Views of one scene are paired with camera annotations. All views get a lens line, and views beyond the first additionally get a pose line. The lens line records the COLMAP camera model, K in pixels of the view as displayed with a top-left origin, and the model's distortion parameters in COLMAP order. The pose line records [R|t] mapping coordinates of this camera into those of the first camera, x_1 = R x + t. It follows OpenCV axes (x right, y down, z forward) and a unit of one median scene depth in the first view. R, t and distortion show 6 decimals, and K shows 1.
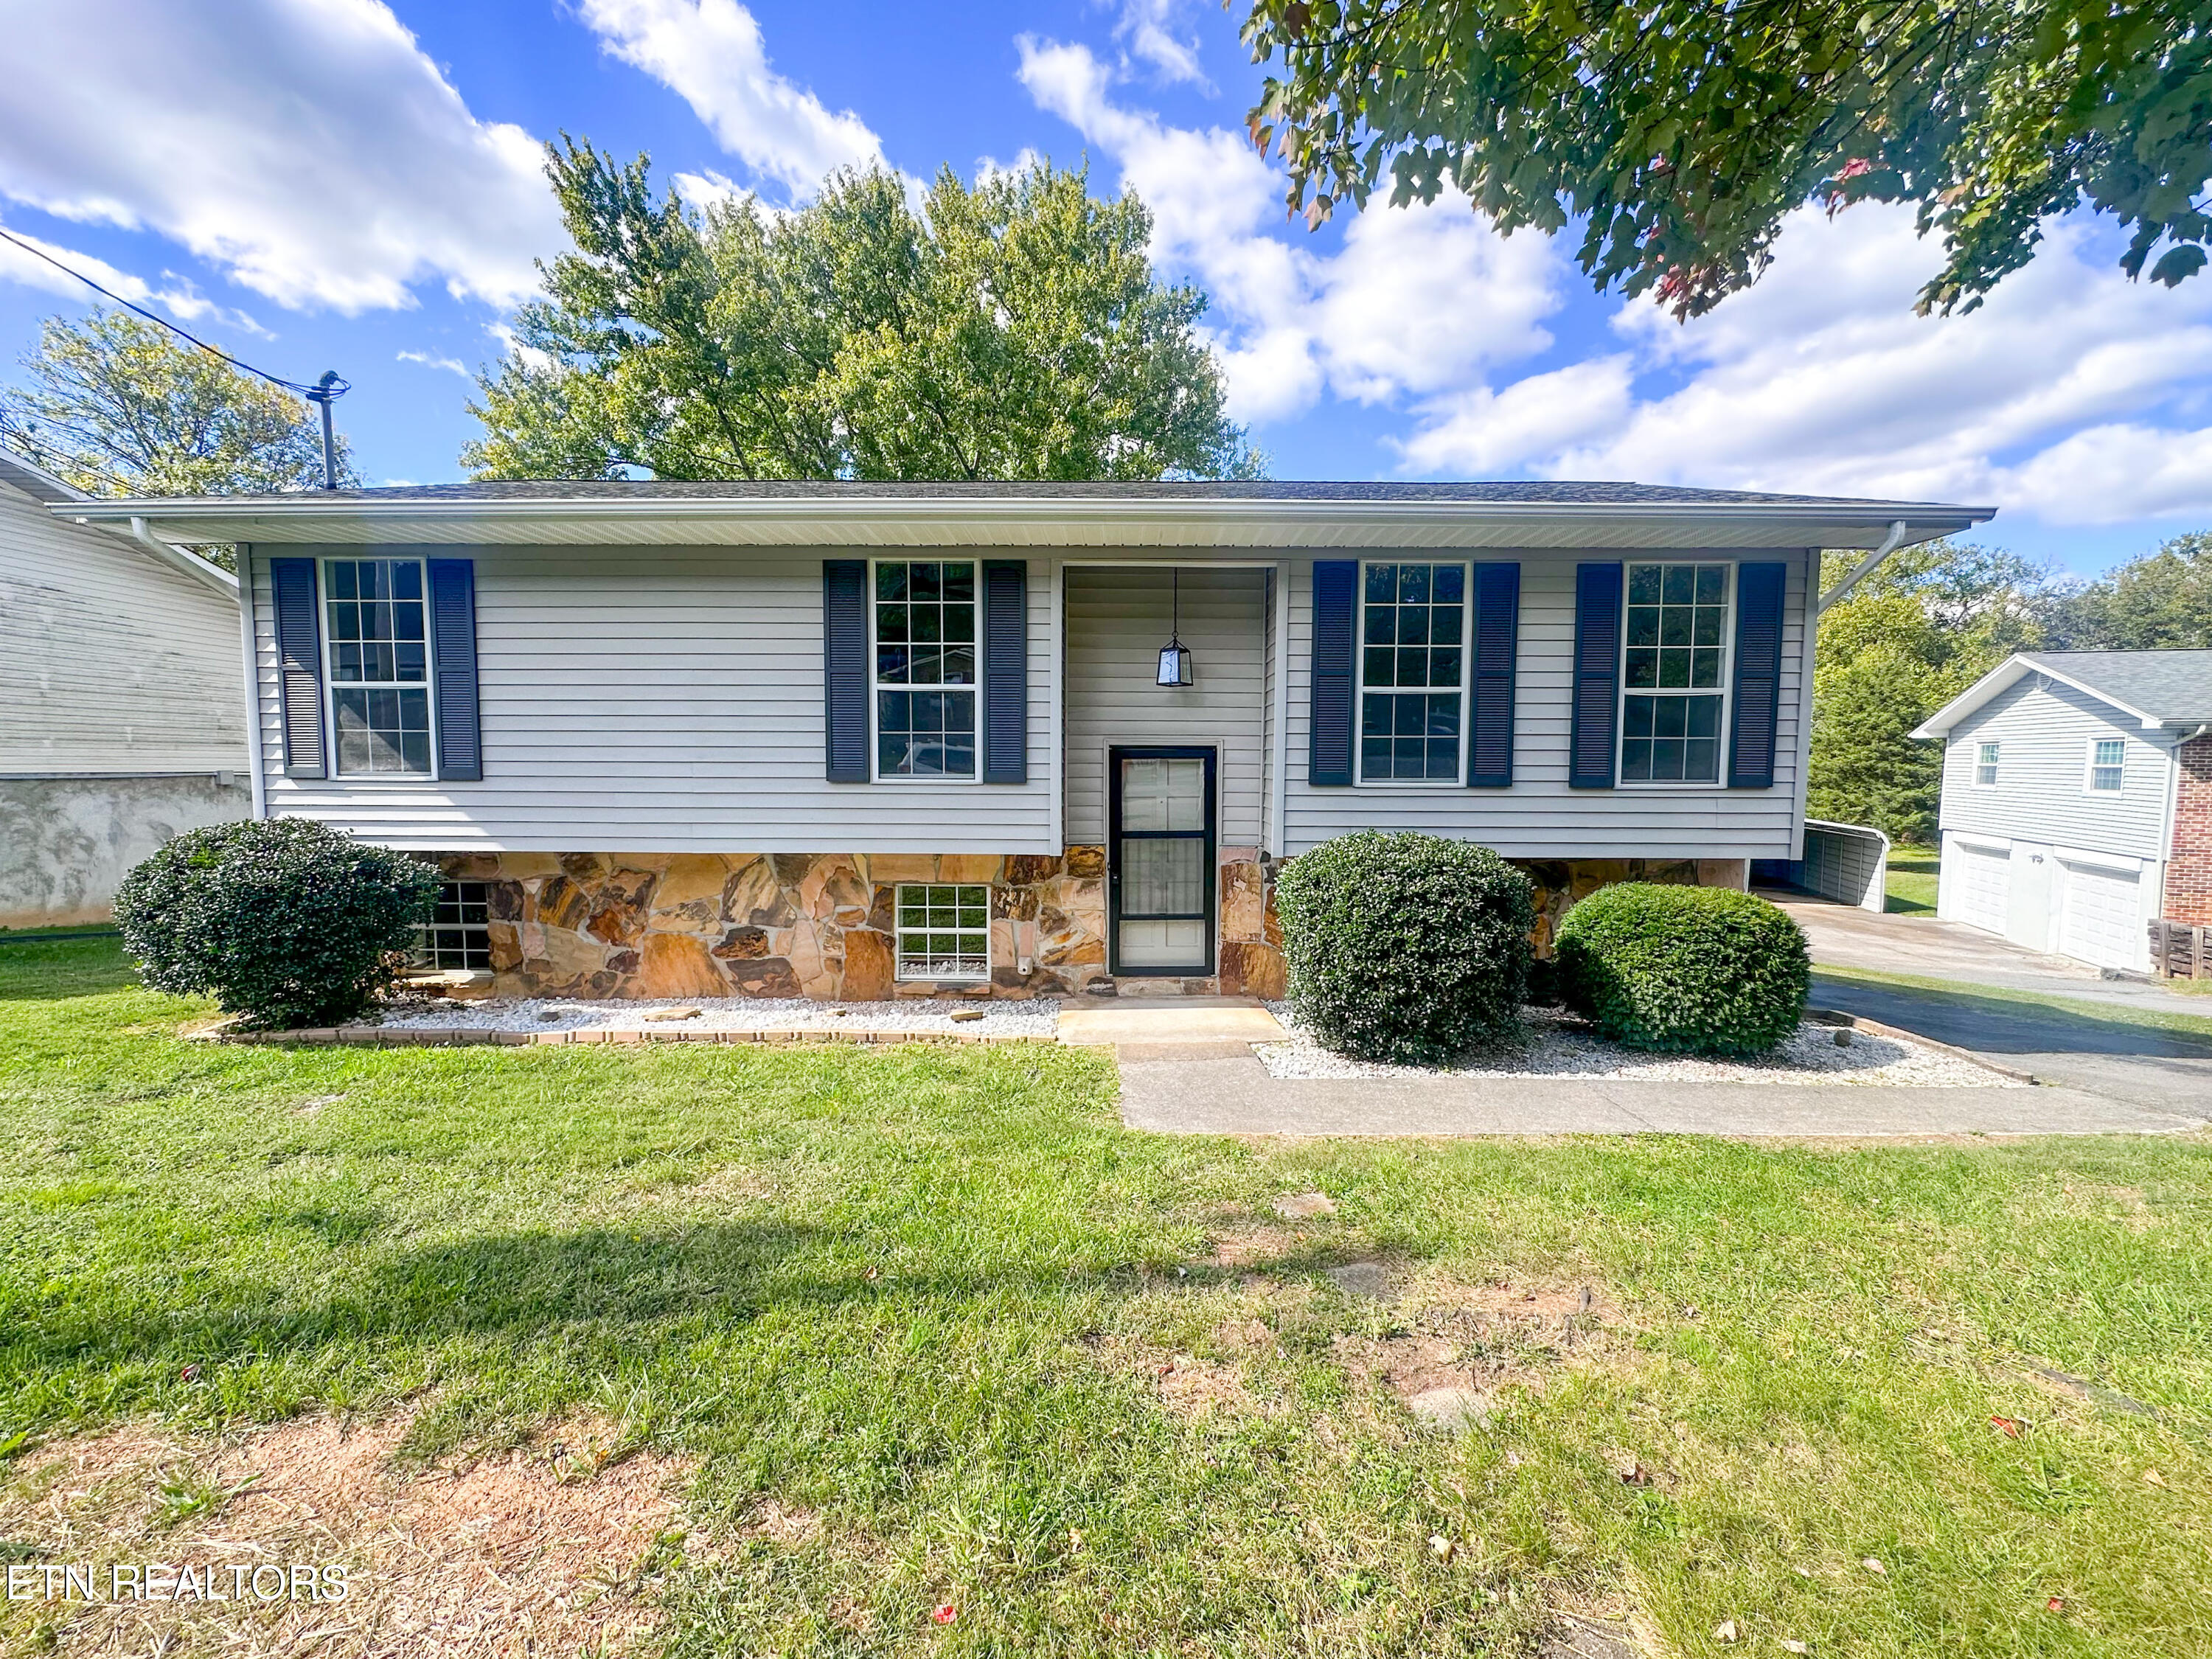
lens RADIAL K [[898.4, 0, 1101.8], [0, 898.4, 827.3], [0, 0, 1]] dist [-0.004247, 0.000756]
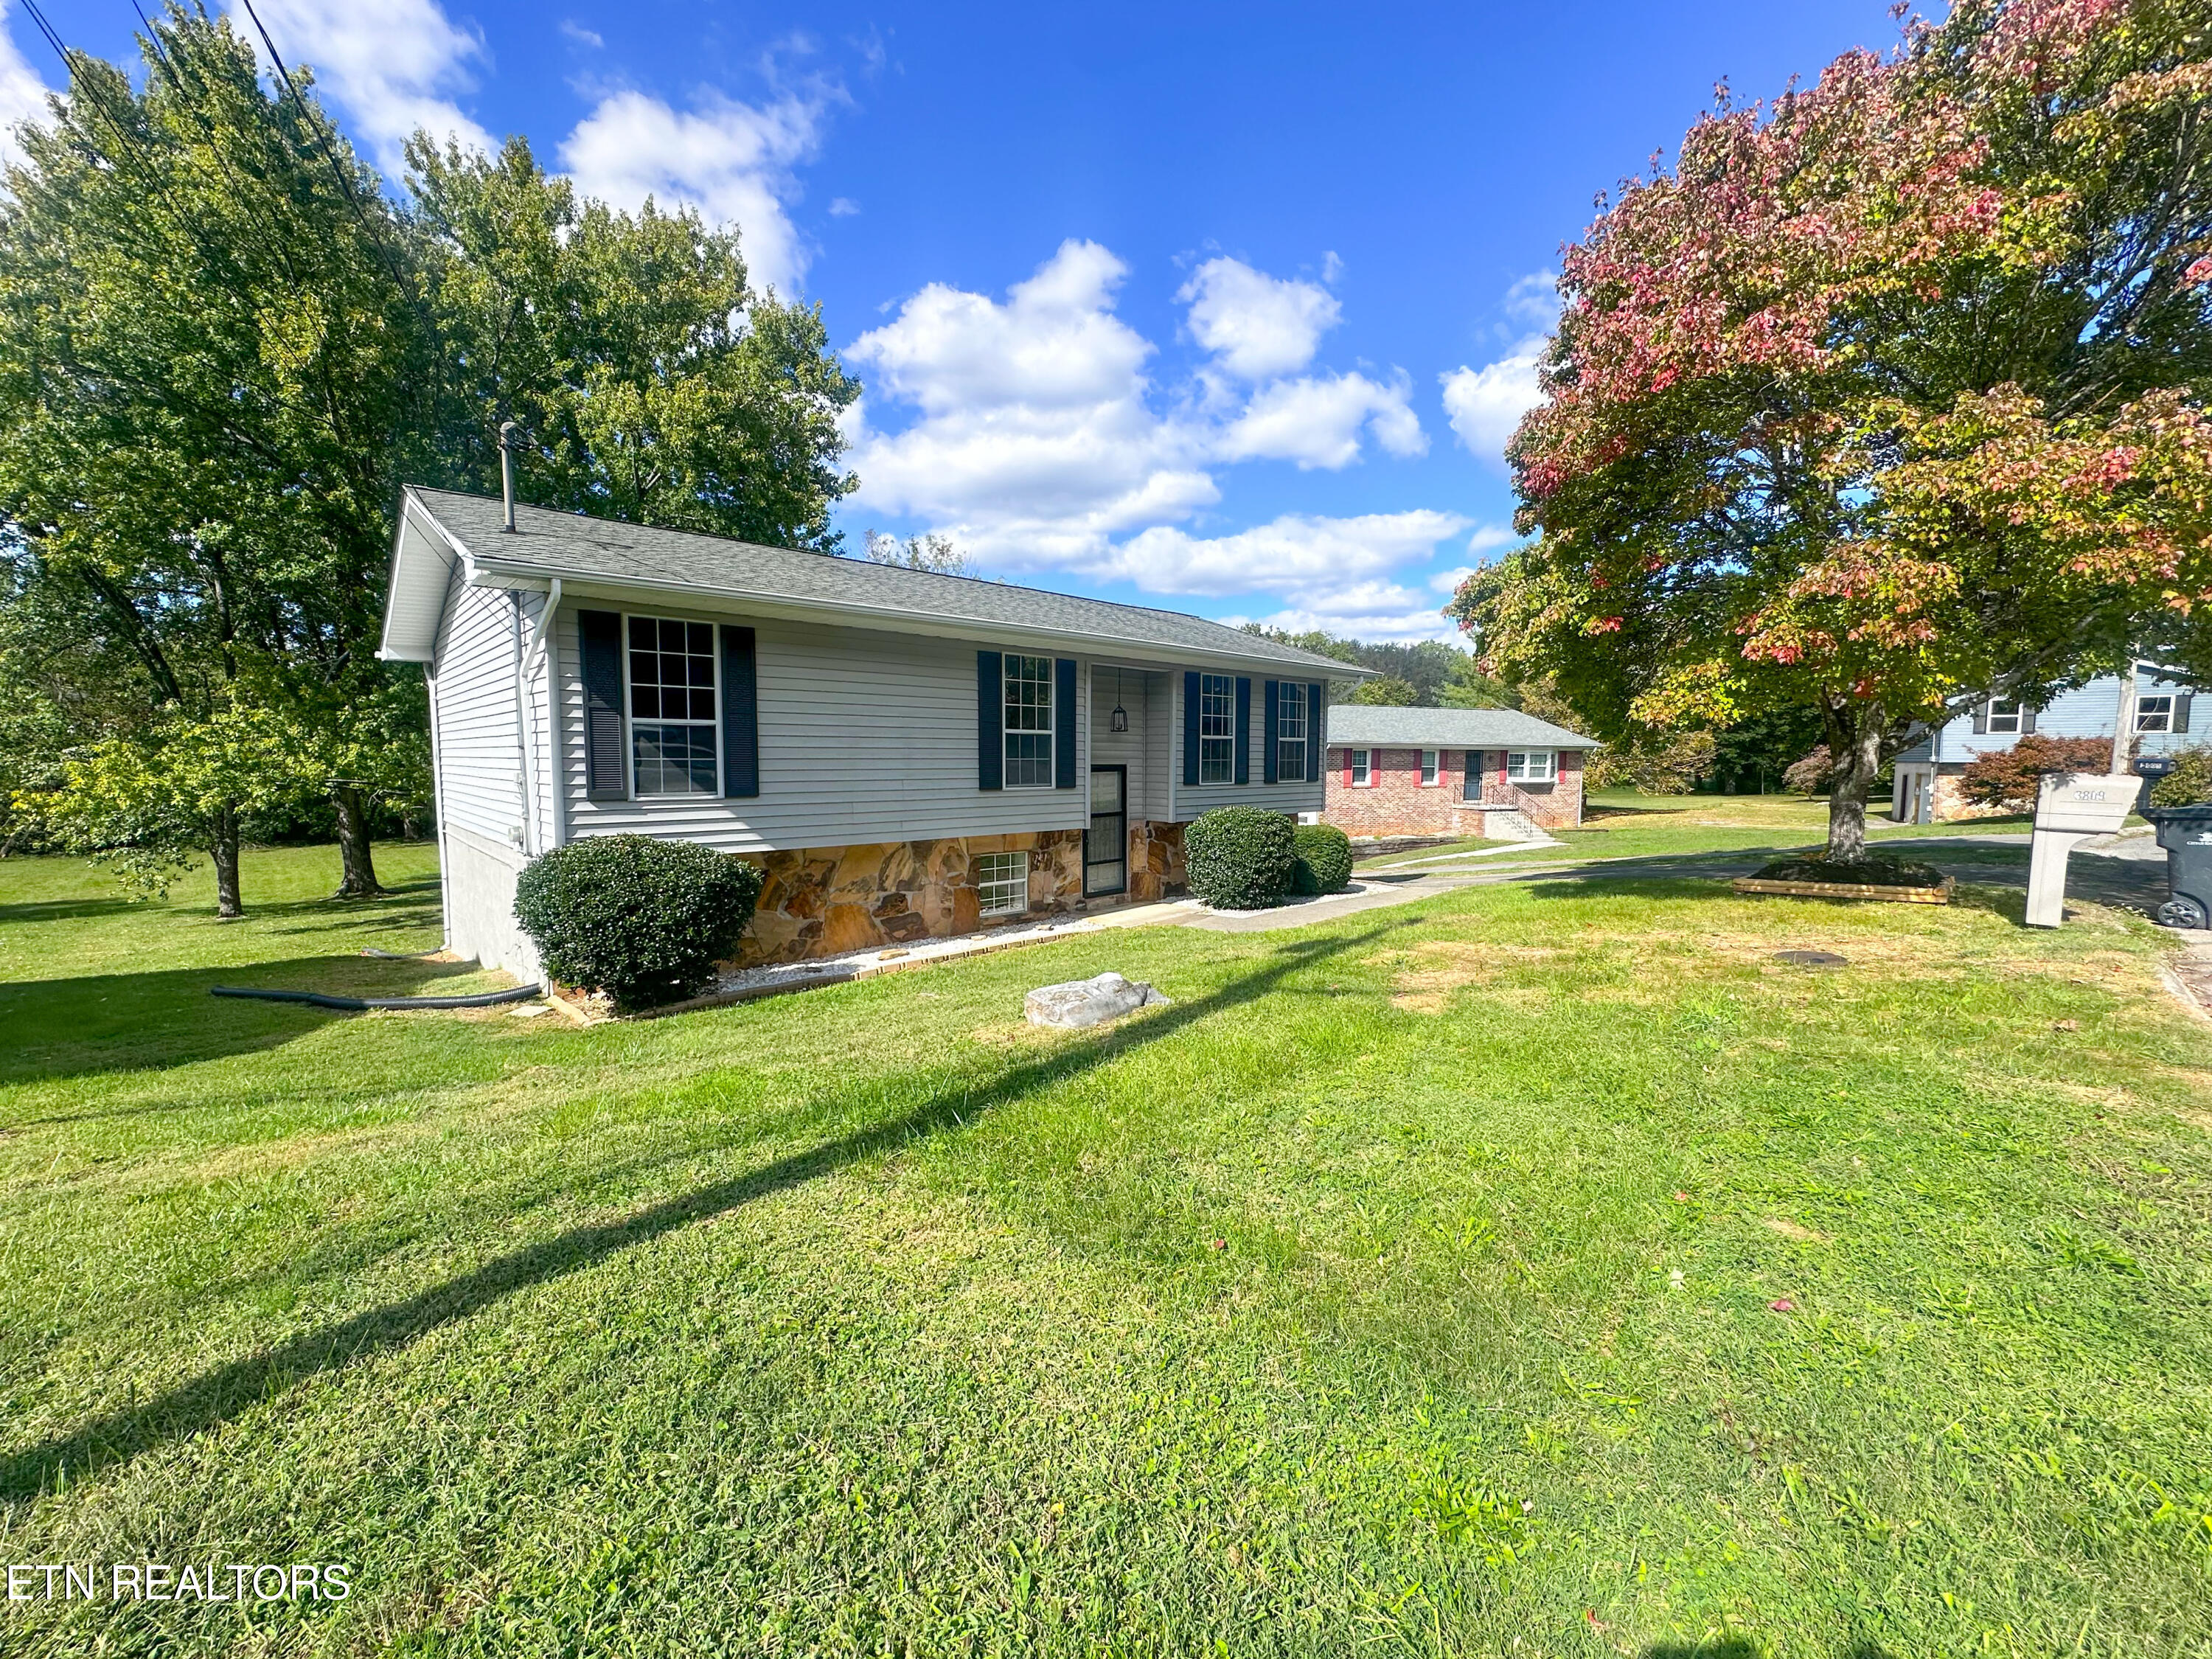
lens RADIAL K [[898.4, 0, 1106.3], [0, 898.4, 833.1], [0, 0, 1]] dist [-0.004247, 0.000756]
pose [[0.721547, -0.061624, 0.689618, -1.211355], [0.053102, 0.998023, 0.033622, -0.016556], [-0.690326, 0.012360, 0.723393, -0.290647]]
